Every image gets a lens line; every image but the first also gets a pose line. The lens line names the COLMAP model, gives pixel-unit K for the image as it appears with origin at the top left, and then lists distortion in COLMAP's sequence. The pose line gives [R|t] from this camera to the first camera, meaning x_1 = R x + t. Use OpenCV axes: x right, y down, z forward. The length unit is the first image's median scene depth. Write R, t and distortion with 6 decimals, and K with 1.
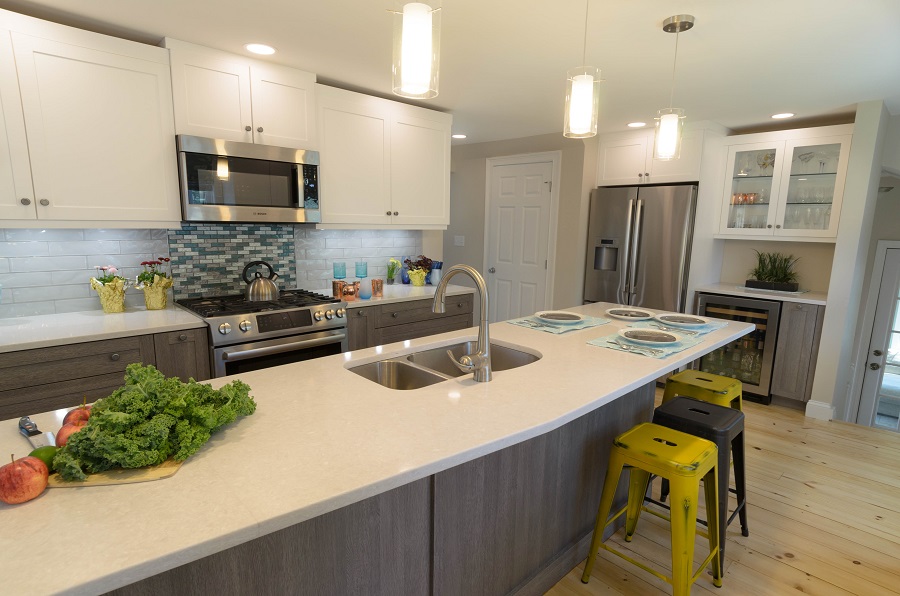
lens RADIAL K [[472.2, 0, 449.5], [0, 472.2, 303.6], [0, 0, 1]] dist [-0.001748, -0.000678]
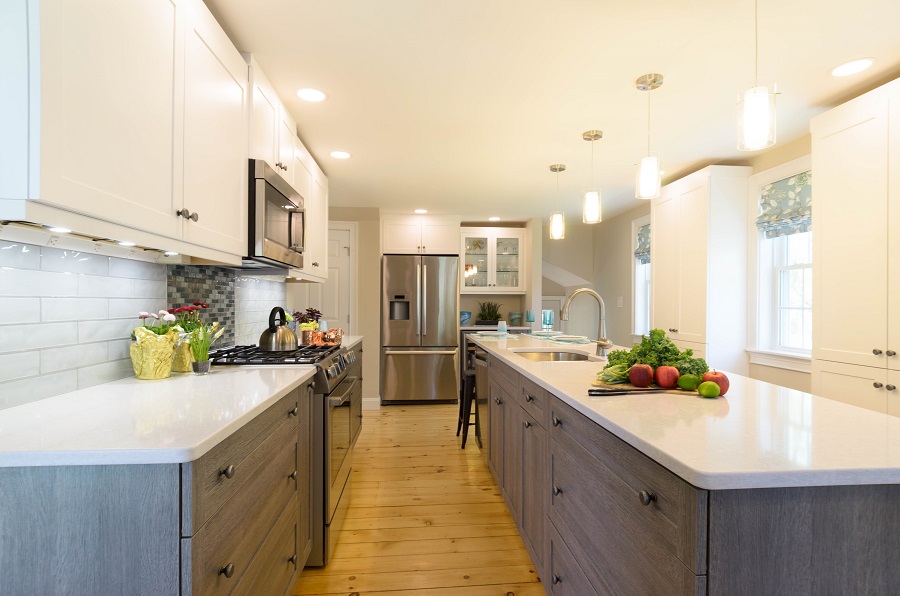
lens RADIAL K [[472.2, 0, 449.5], [0, 472.2, 303.6], [0, 0, 1]] dist [-0.001748, -0.000678]
pose [[0.620685, -0.015773, 0.783902, -0.659238], [0.139676, 0.986030, -0.090754, 0.021860], [-0.771519, 0.165821, 0.614217, 0.146948]]
